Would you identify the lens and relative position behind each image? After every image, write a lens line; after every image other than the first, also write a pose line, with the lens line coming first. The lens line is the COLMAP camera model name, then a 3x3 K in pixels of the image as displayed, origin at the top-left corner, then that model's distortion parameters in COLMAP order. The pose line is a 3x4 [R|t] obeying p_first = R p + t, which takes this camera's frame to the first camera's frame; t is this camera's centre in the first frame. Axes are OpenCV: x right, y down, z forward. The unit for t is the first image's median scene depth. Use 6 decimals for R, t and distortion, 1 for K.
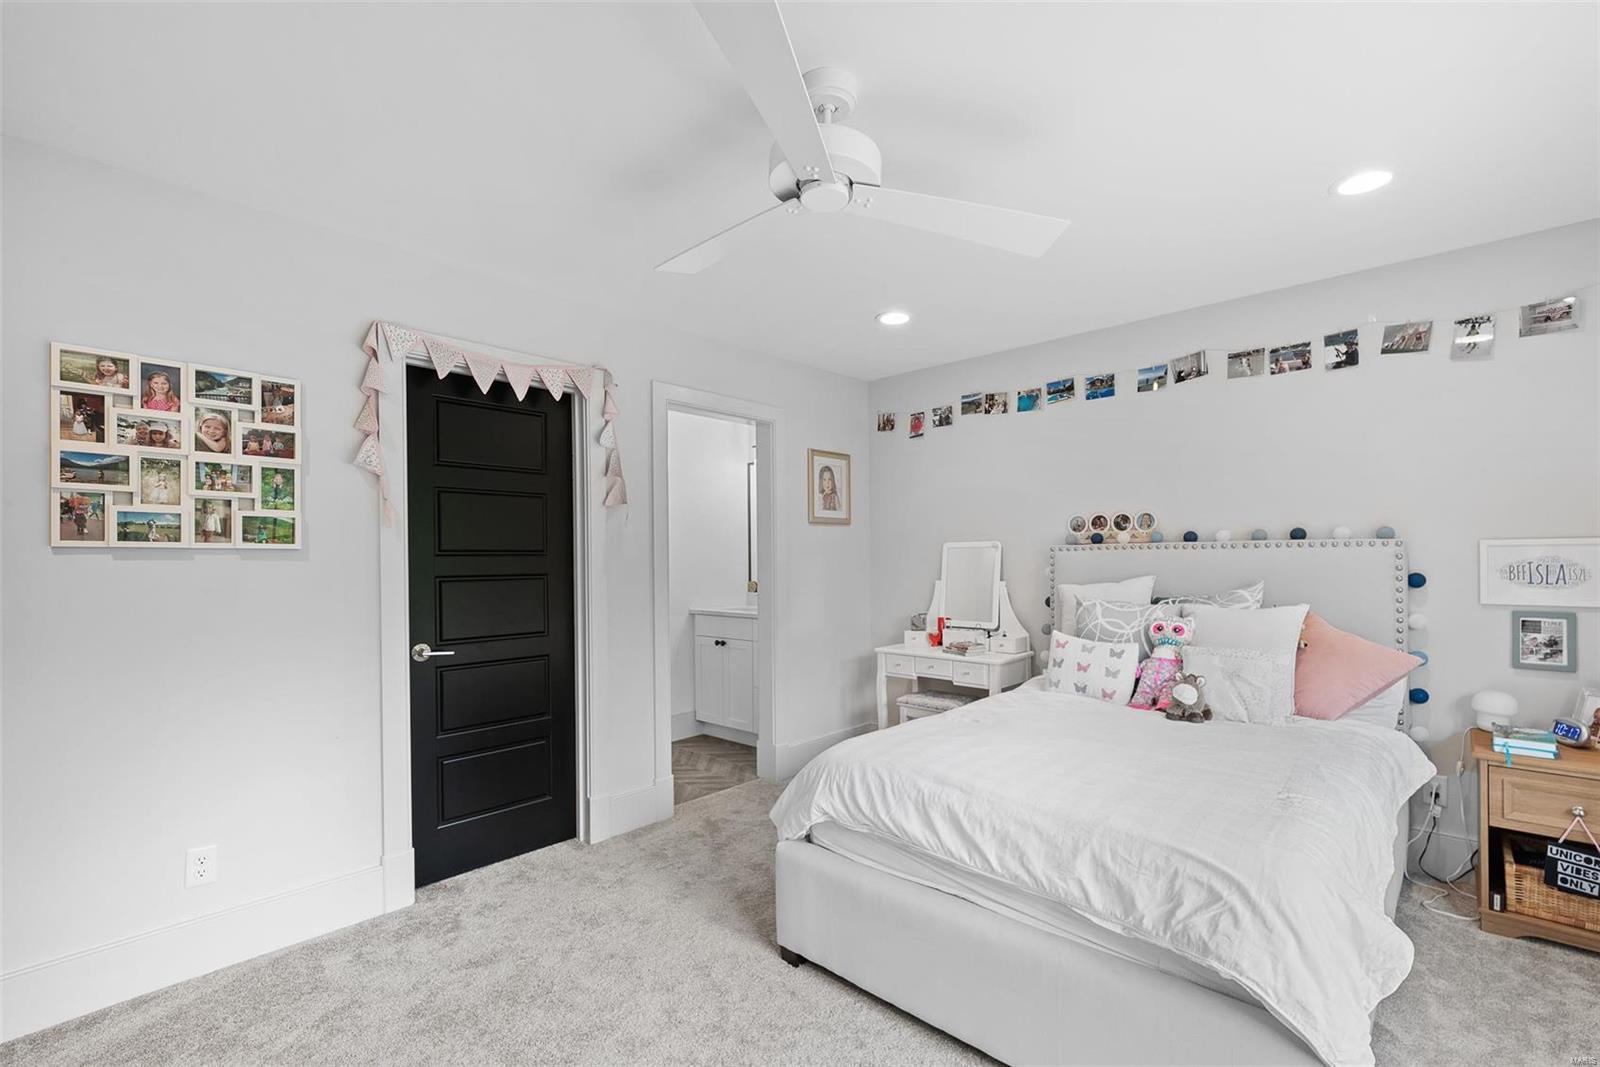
lens RADIAL K [[703.5, 0, 806.5], [0, 703.5, 560.2], [0, 0, 1]] dist [0.006280, -0.002302]
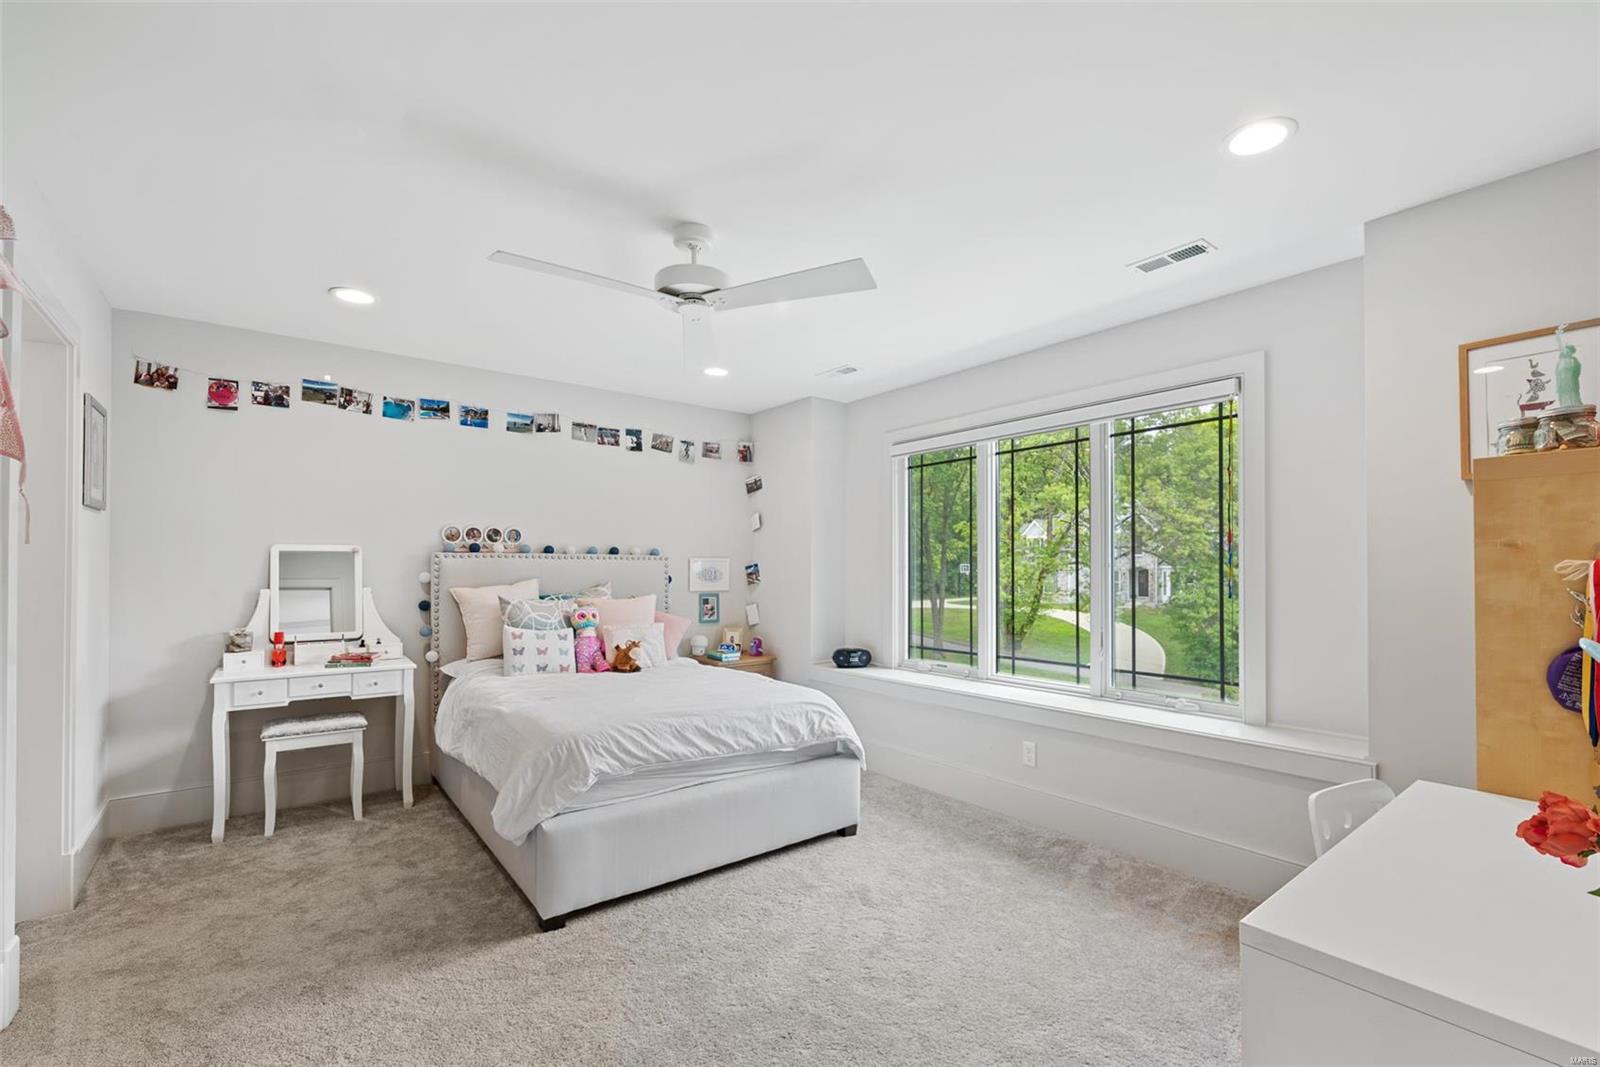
lens RADIAL K [[703.5, 0, 830.1], [0, 703.5, 562.2], [0, 0, 1]] dist [0.006280, -0.002302]
pose [[0.142001, 0.018066, 0.989702, -0.754599], [-0.002172, 0.999837, -0.017939, 0.014249], [-0.989864, 0.000398, 0.142017, 0.300289]]
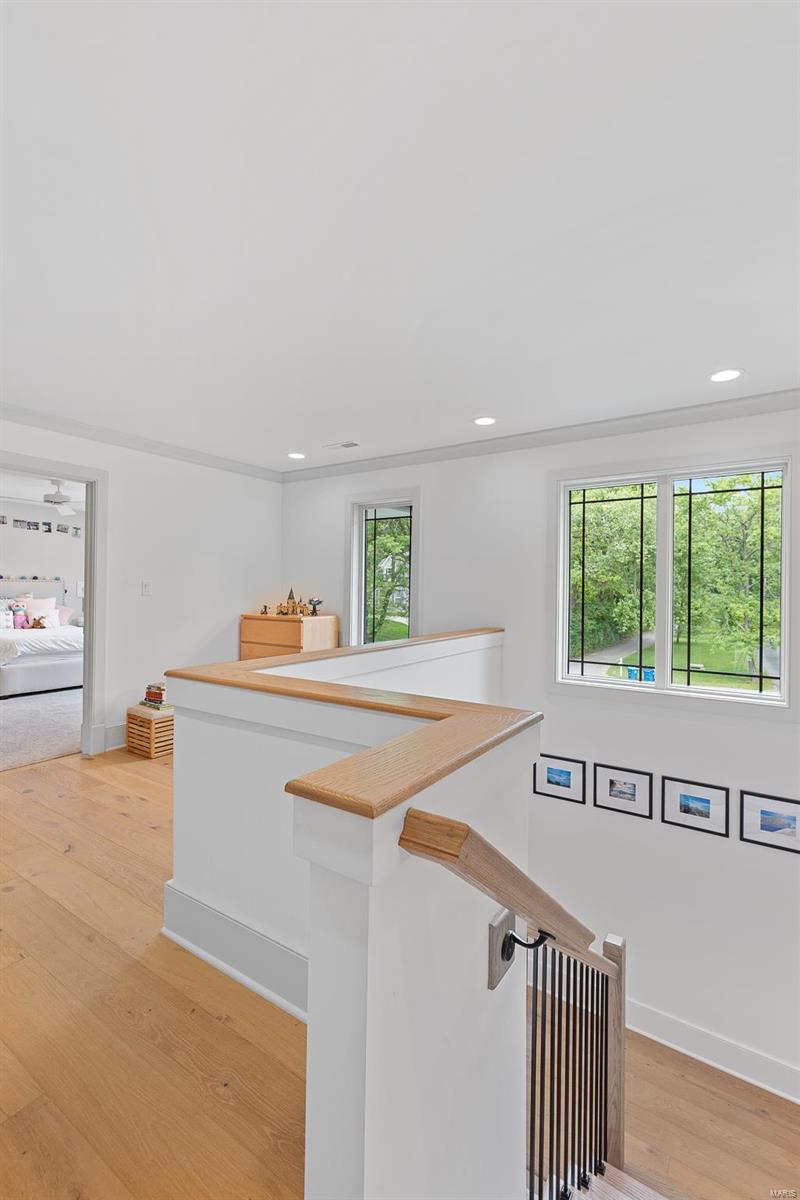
lens RADIAL K [[527.6, 0, 423.8], [0, 527.6, 590.5], [0, 0, 1]] dist [0.006280, -0.002302]
pose [[-0.163710, 0.004362, 0.986499, -2.102928], [-0.013748, 0.999883, -0.006703, 0.014856], [-0.986413, -0.014659, -0.163631, -0.434153]]
